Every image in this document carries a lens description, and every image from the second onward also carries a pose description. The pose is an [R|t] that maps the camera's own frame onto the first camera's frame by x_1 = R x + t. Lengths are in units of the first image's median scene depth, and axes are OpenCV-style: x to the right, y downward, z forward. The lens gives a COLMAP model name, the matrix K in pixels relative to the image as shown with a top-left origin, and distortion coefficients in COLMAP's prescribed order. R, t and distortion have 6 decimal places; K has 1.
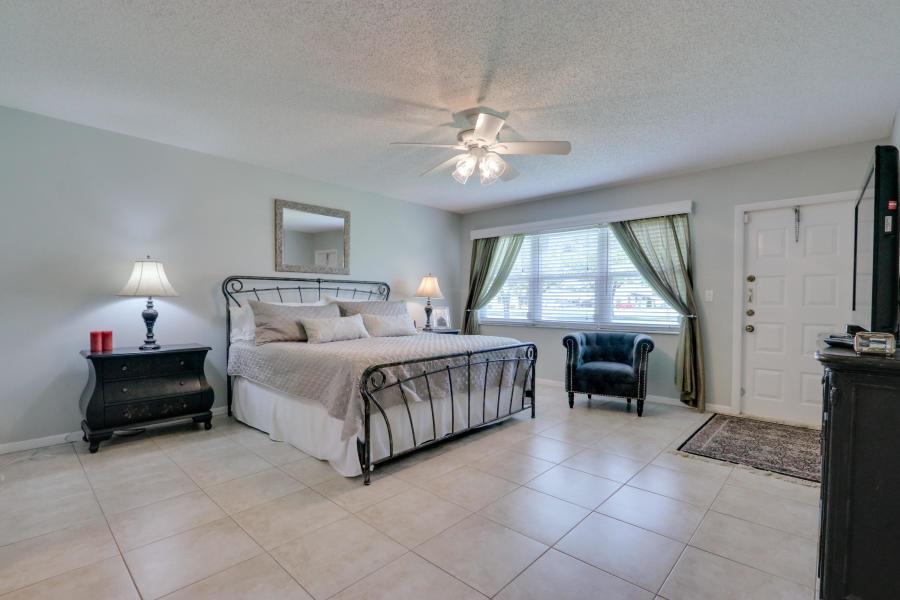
lens RADIAL K [[412.1, 0, 451.0], [0, 412.1, 305.2], [0, 0, 1]] dist [-0.017300, 0.000357]
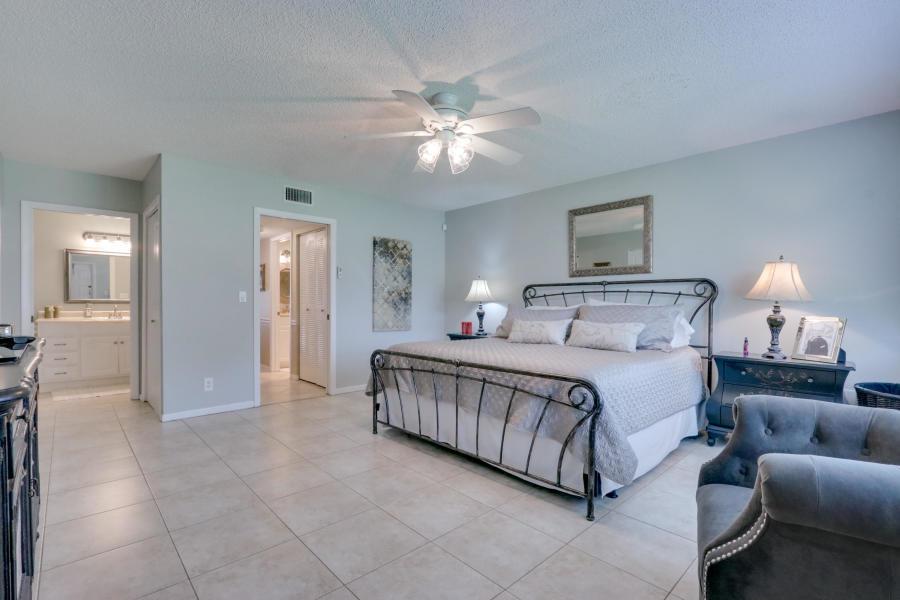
lens RADIAL K [[412.1, 0, 445.6], [0, 412.1, 303.9], [0, 0, 1]] dist [-0.017300, 0.000357]
pose [[-0.070380, -0.005140, -0.997507, 0.664836], [-0.017632, 0.999837, -0.003908, -0.003338], [0.997364, 0.017313, -0.070459, 0.748473]]
